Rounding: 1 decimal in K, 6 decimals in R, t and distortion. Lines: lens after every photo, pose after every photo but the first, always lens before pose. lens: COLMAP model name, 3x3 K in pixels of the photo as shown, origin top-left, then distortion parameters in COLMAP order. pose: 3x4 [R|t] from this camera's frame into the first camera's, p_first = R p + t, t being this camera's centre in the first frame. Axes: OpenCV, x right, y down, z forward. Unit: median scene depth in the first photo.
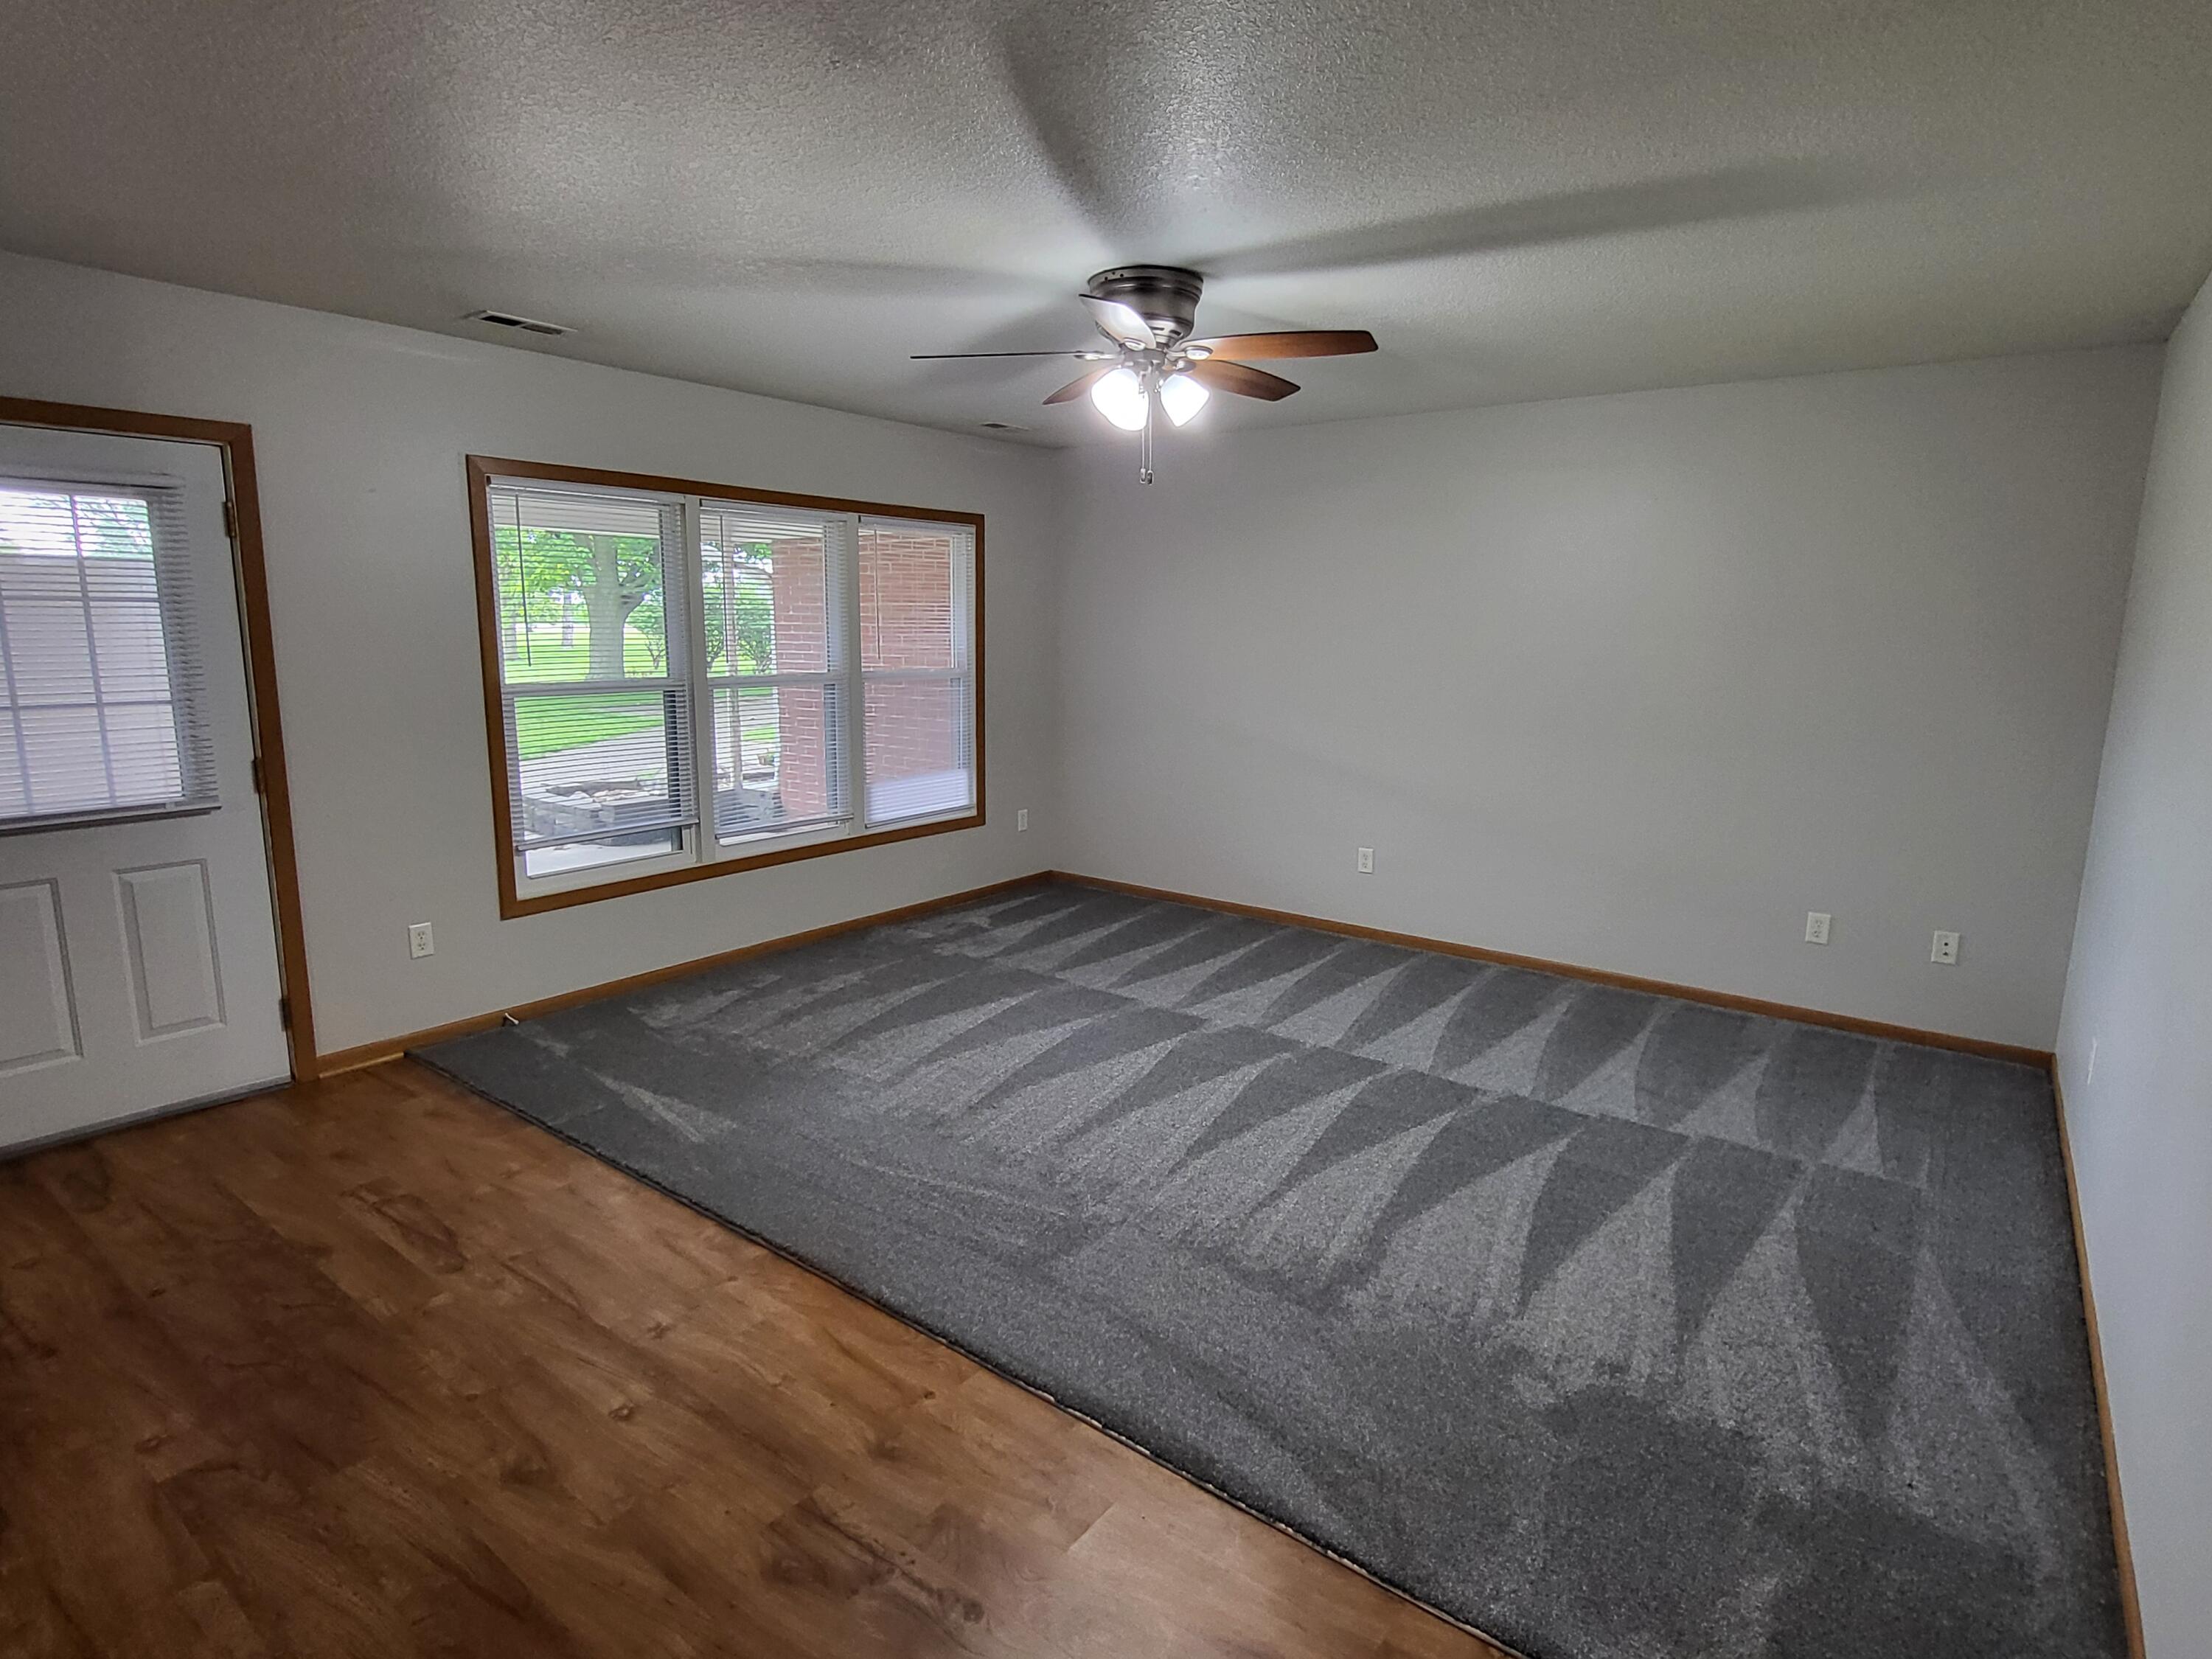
lens RADIAL K [[1159.0, 0, 1102.8], [0, 1159.0, 832.7], [0, 0, 1]] dist [-0.002806, -0.002095]
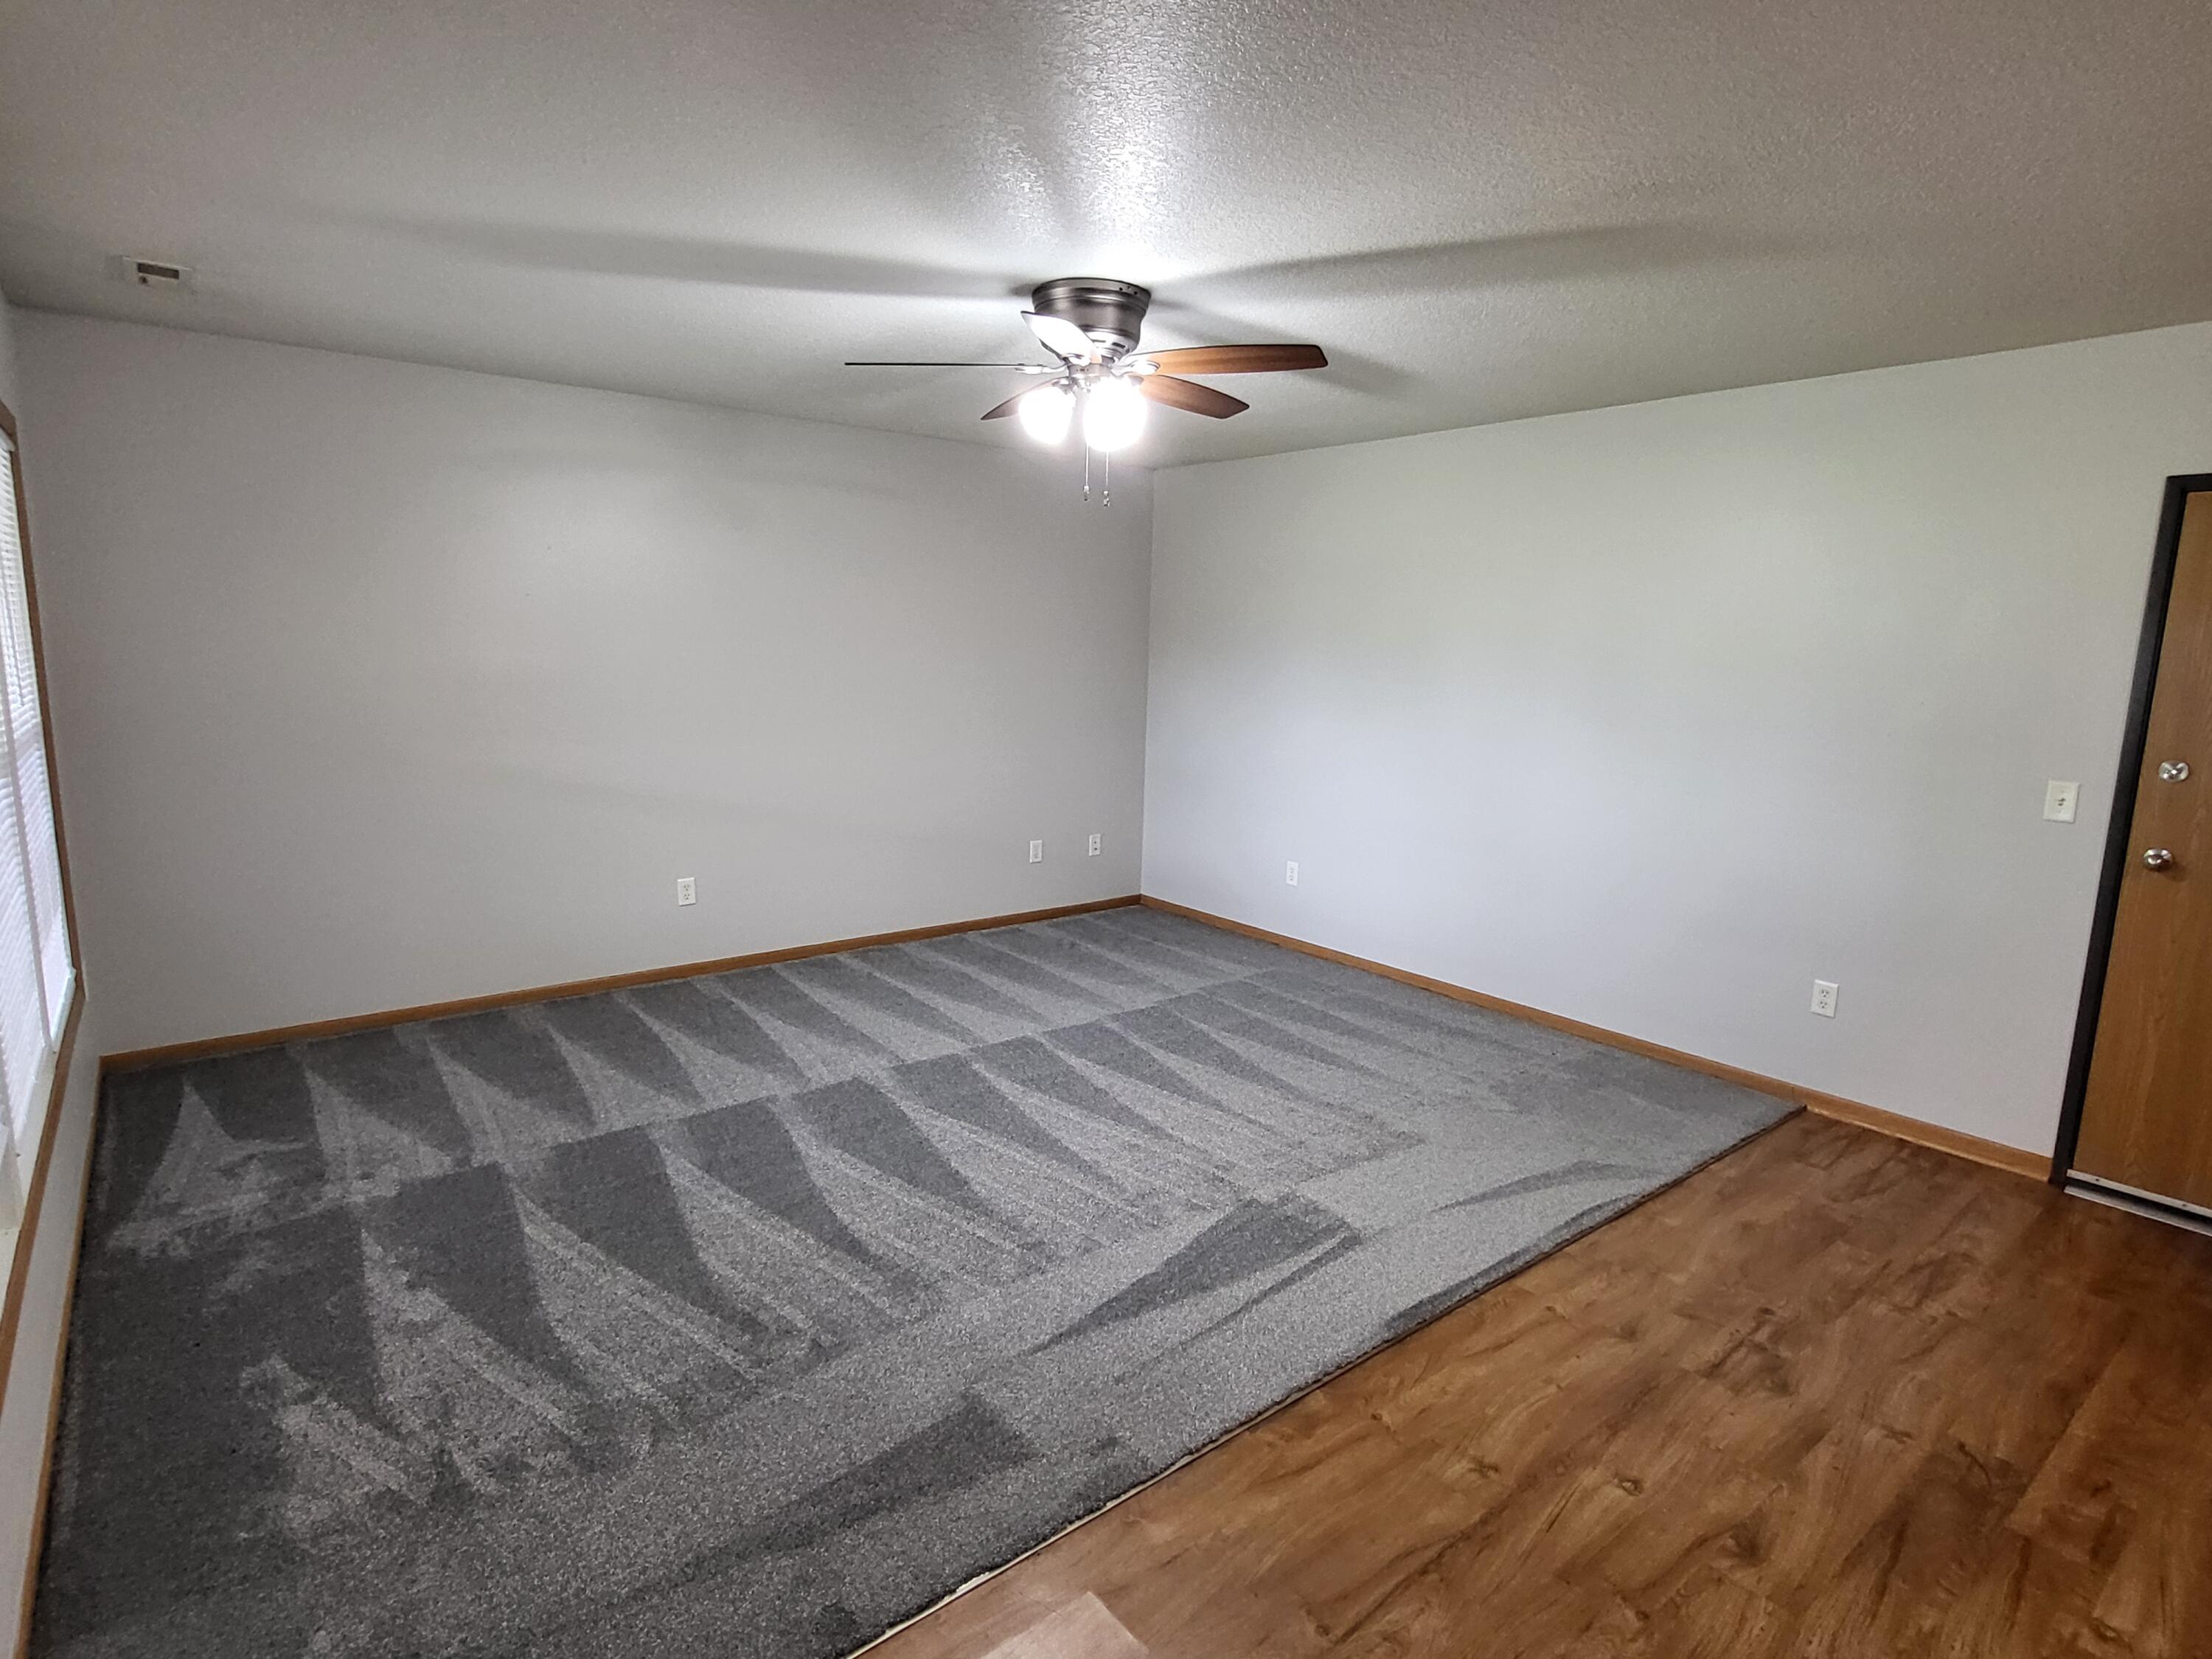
lens RADIAL K [[1159.0, 0, 1102.4], [0, 1159.0, 819.8], [0, 0, 1]] dist [-0.002806, -0.002095]
pose [[0.241271, -0.160997, 0.957010, -0.812816], [0.155095, 0.979865, 0.125741, -0.138463], [-0.957984, 0.118090, 0.261383, 0.663132]]
